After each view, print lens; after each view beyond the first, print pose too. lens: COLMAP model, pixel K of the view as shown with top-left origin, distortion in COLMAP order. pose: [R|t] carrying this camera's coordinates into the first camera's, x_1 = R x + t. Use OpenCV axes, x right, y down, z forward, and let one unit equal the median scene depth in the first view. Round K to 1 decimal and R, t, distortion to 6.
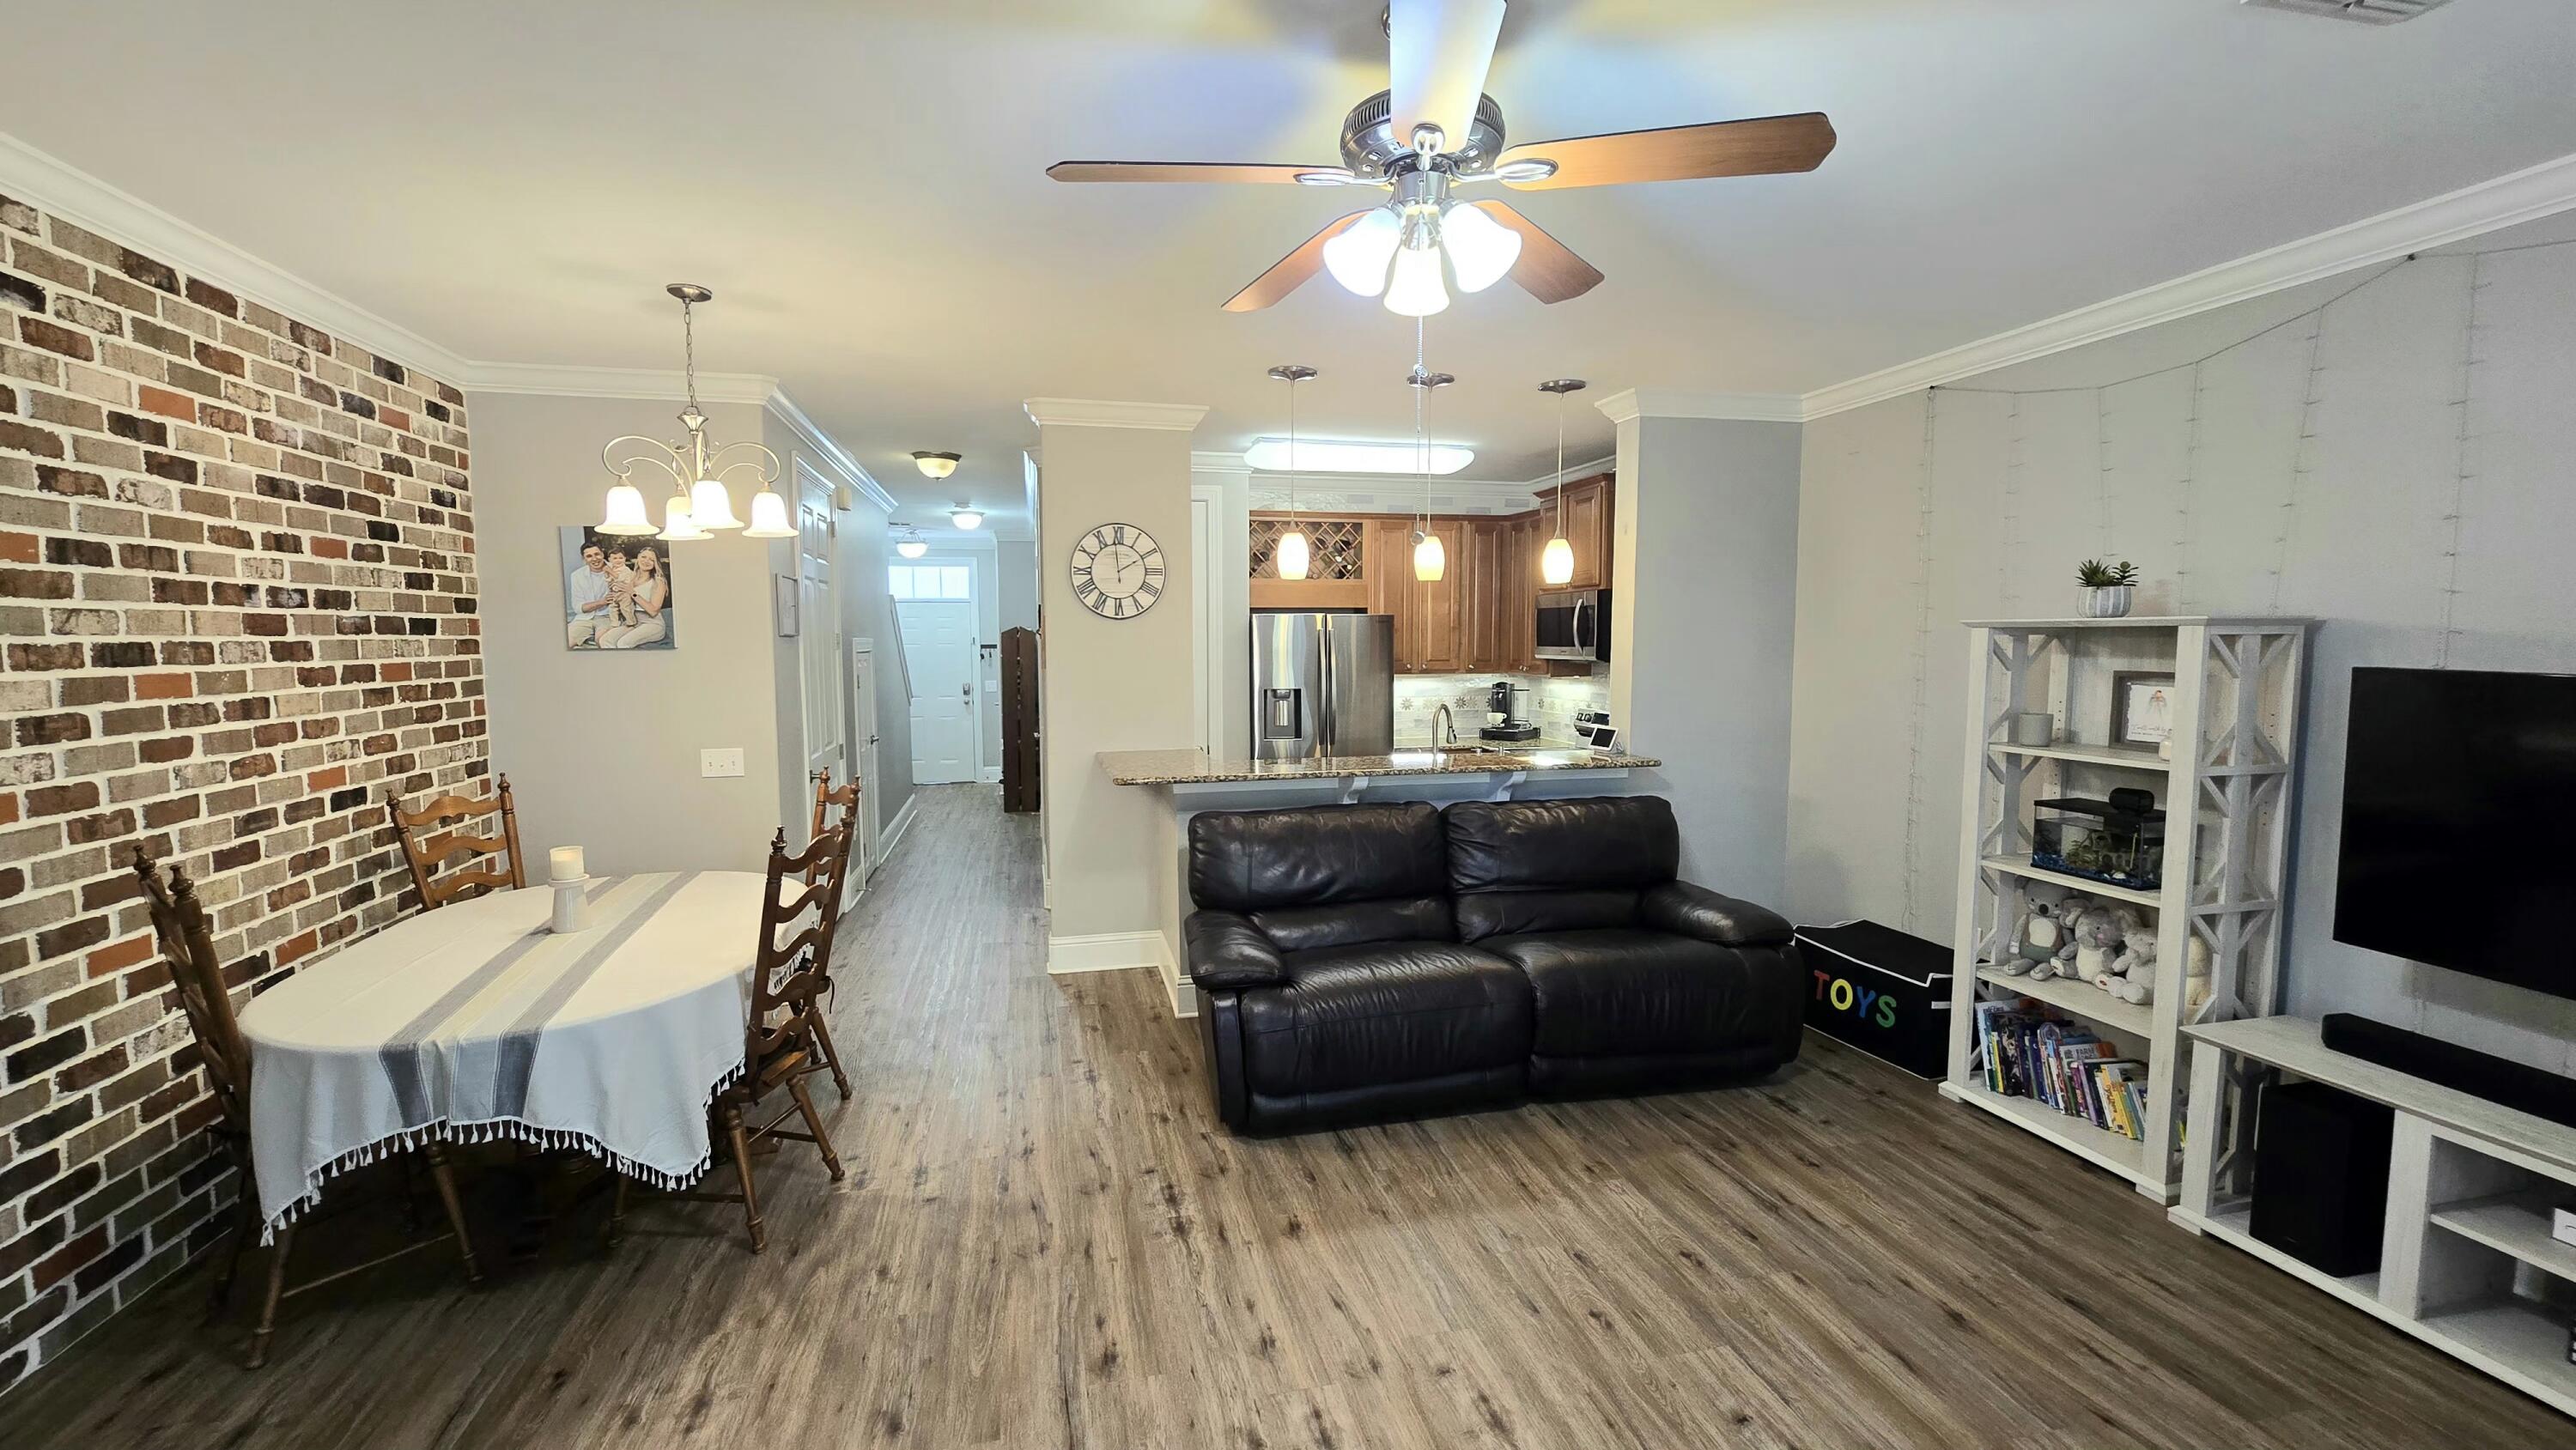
lens RADIAL K [[1060.3, 0, 1269.0], [0, 1060.3, 727.4], [0, 0, 1]] dist [-0.009679, 0.004943]
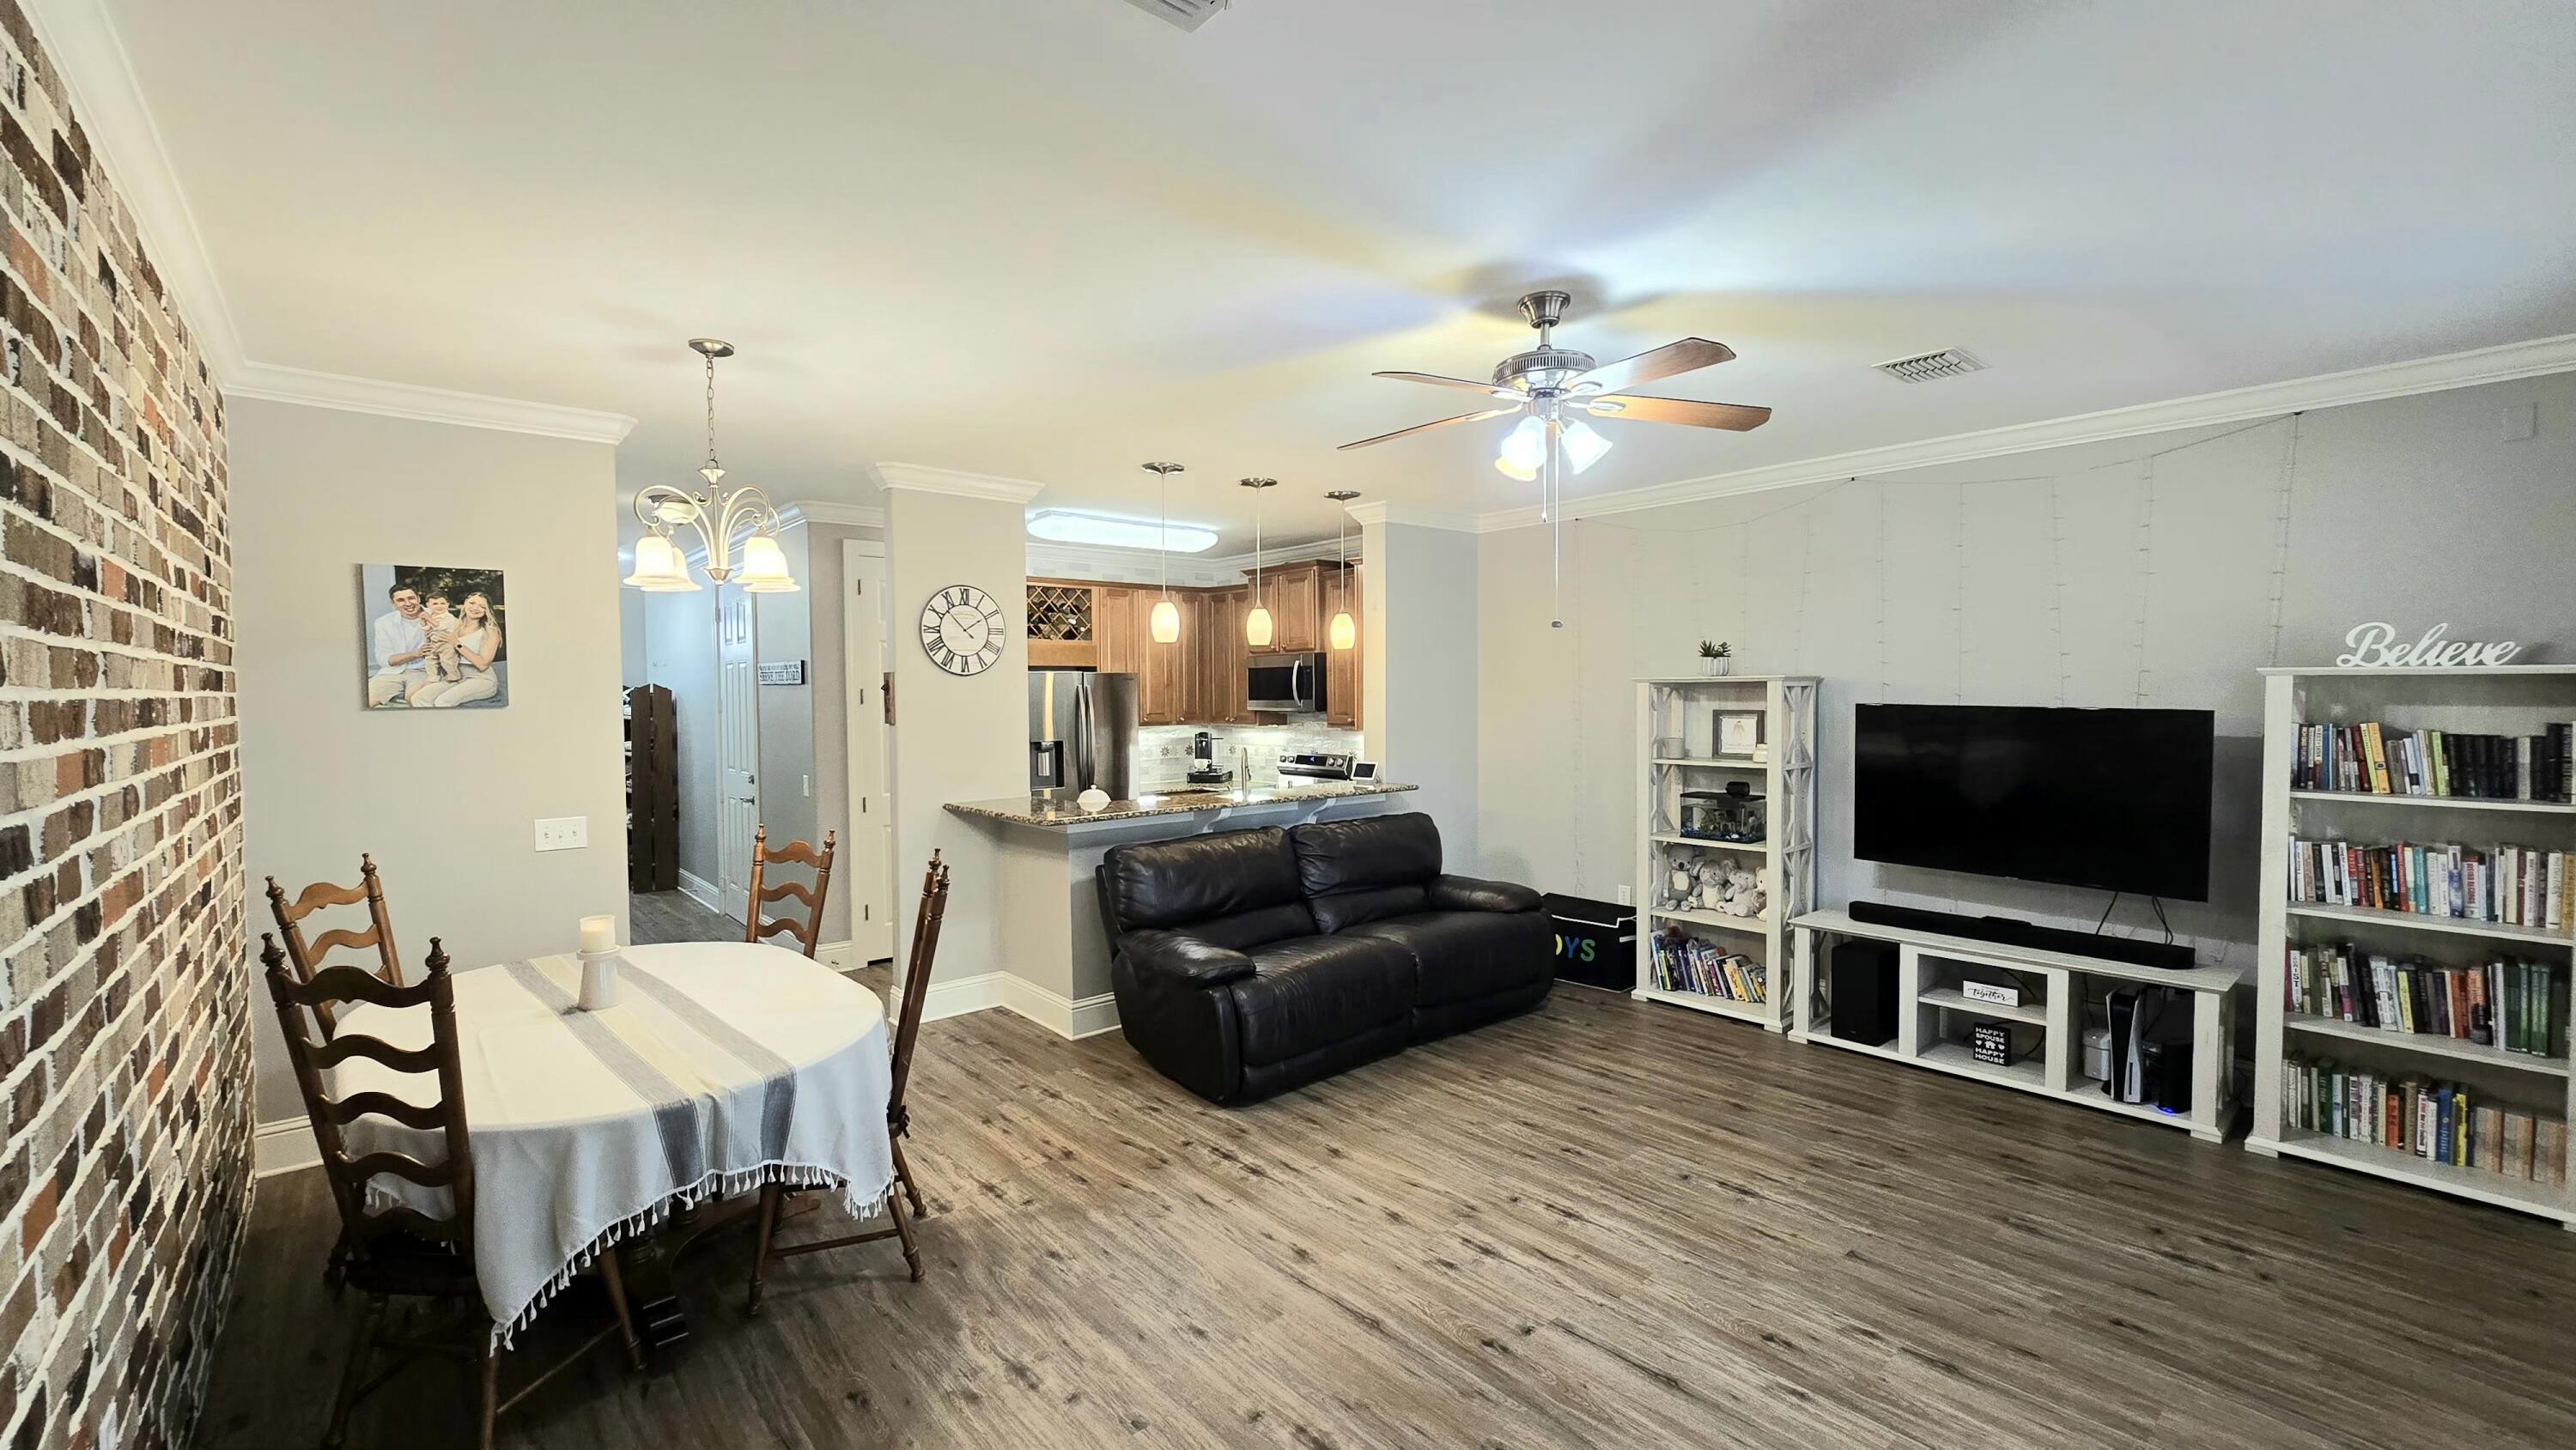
lens RADIAL K [[1058.8, 0, 1274.6], [0, 1058.8, 730.6], [0, 0, 1]] dist [-0.003117, -0.000732]
pose [[0.885515, -0.020775, 0.464146, -0.542736], [0.044947, 0.998144, -0.041077, 0.014249], [-0.462431, 0.057236, 0.884806, -0.105713]]
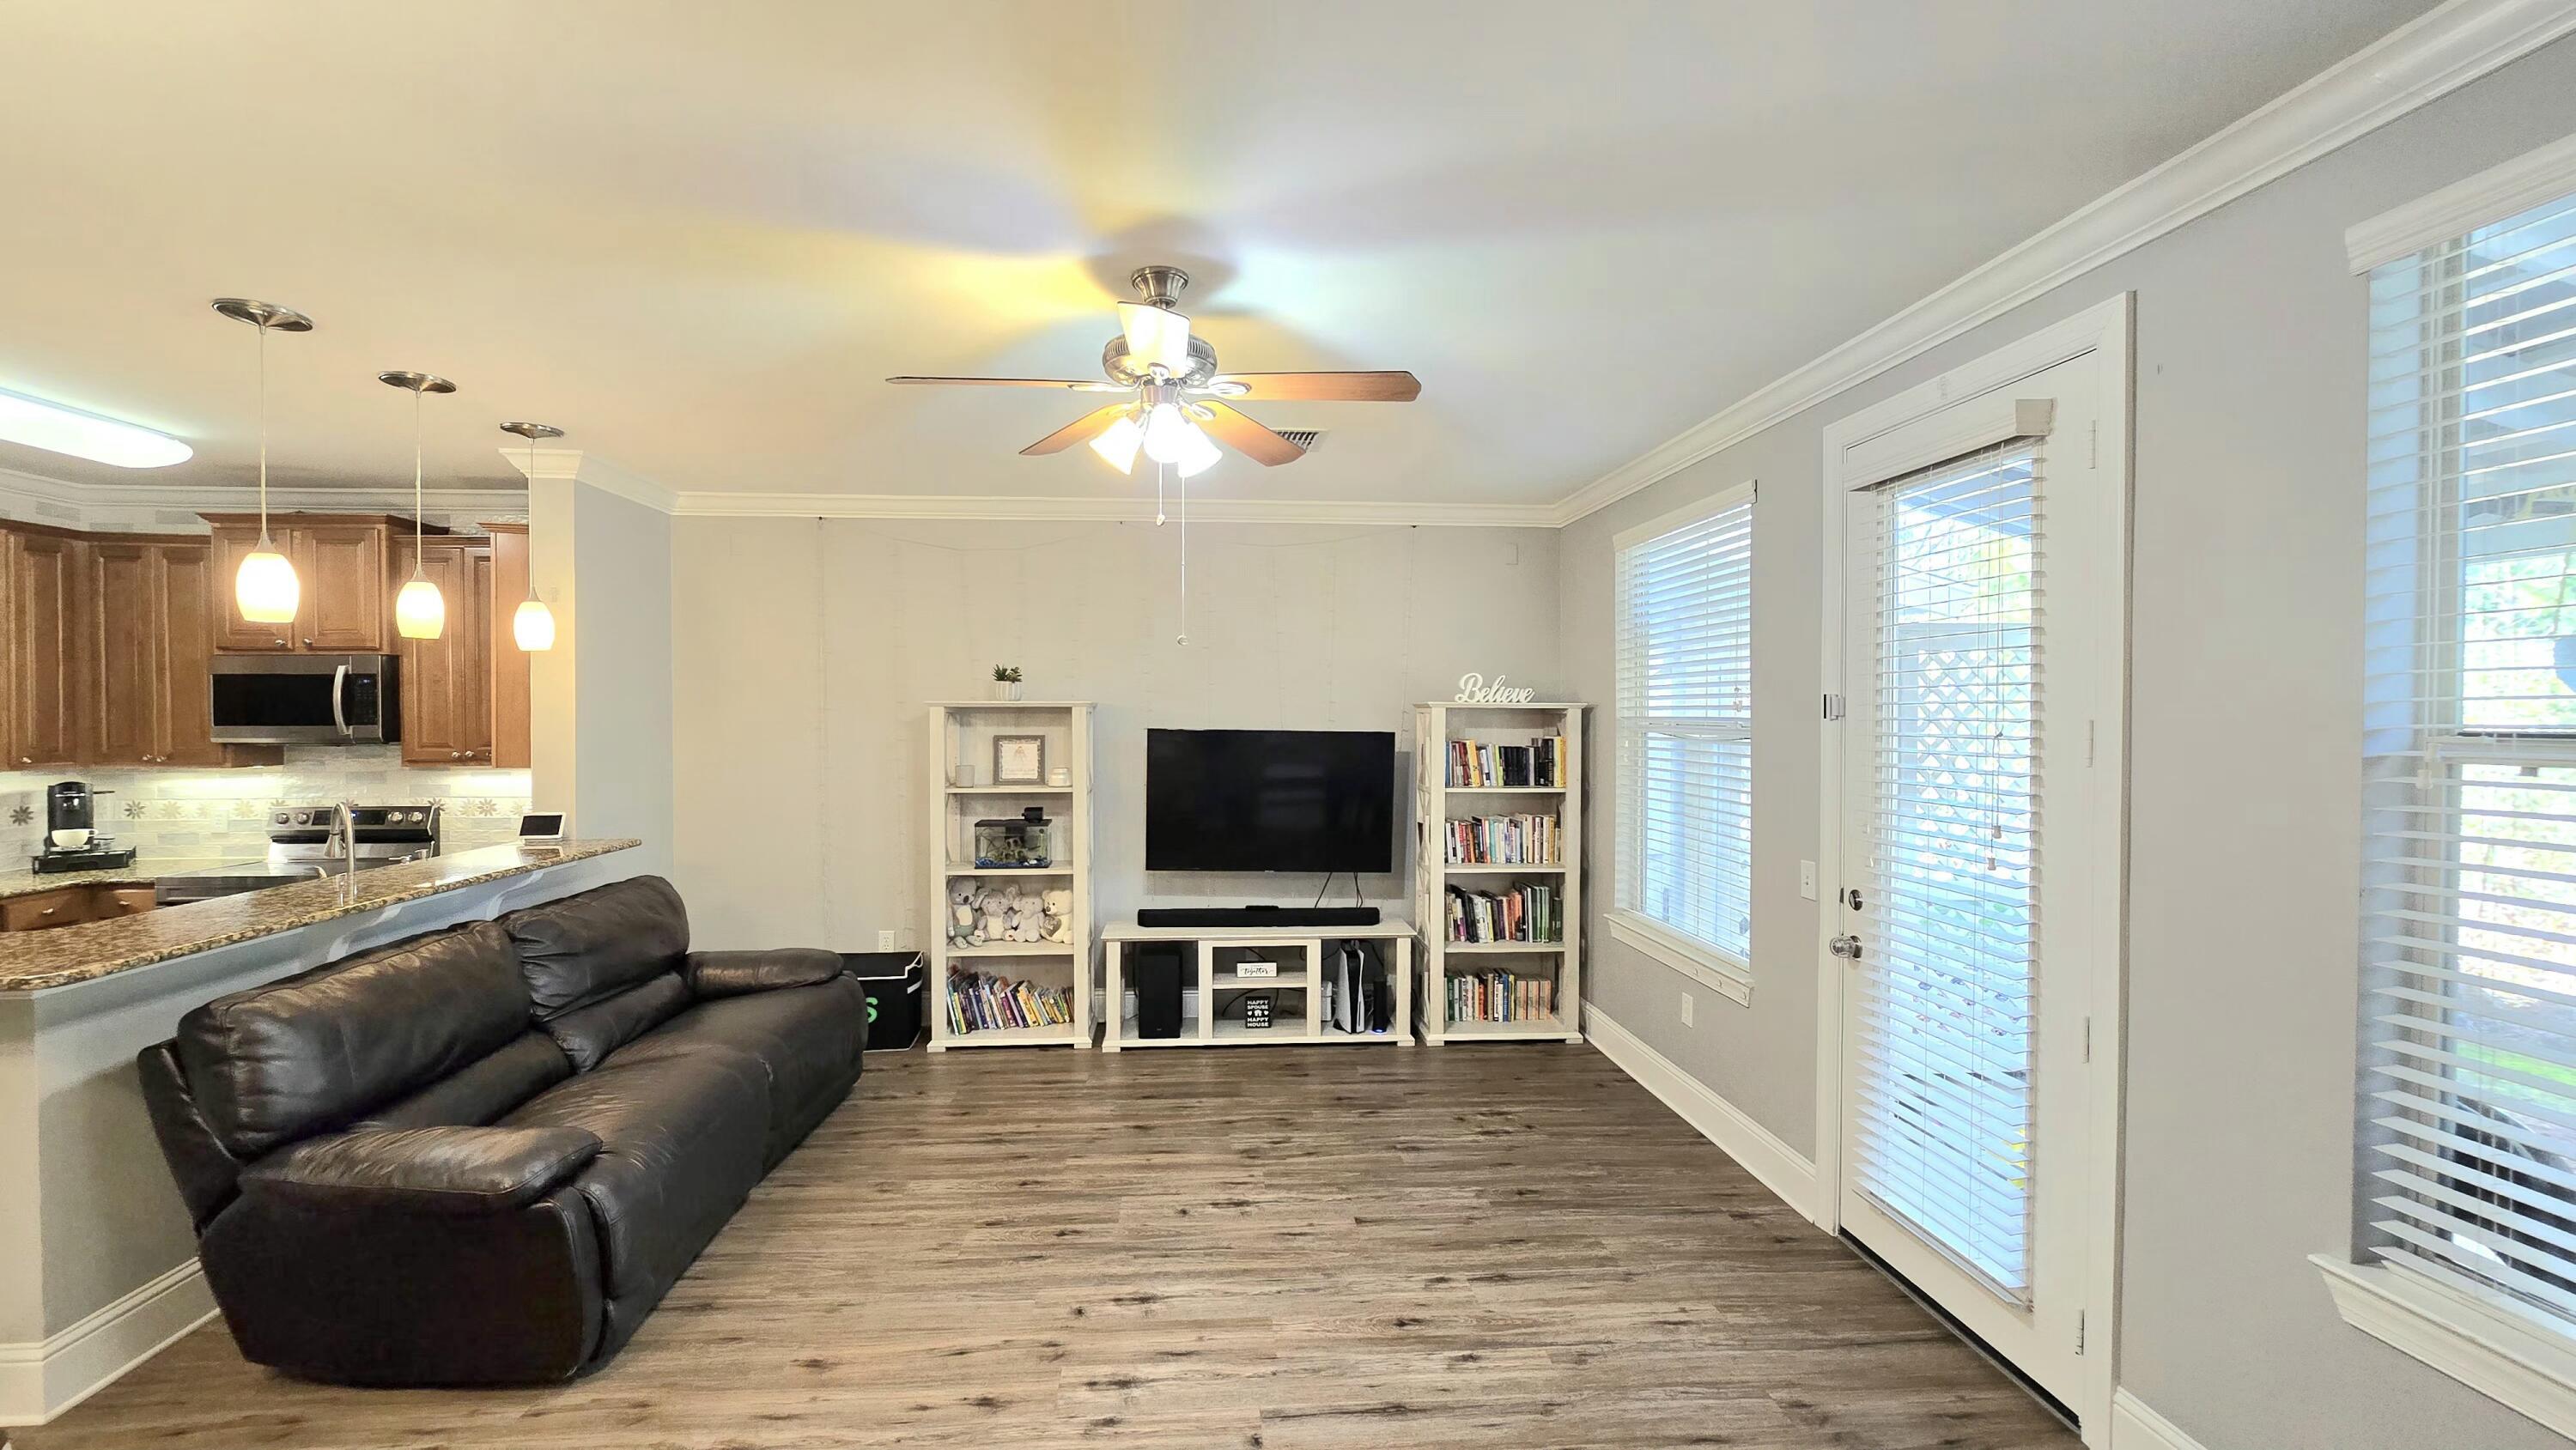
lens RADIAL K [[1053.6, 0, 1263.7], [0, 1053.6, 728.3], [0, 0, 1]] dist [-0.002472, -0.000612]
pose [[0.149519, -0.010473, 0.988703, -0.697510], [0.083949, 0.996468, -0.002140, -0.027626], [-0.985189, 0.083321, 0.149870, 0.389713]]
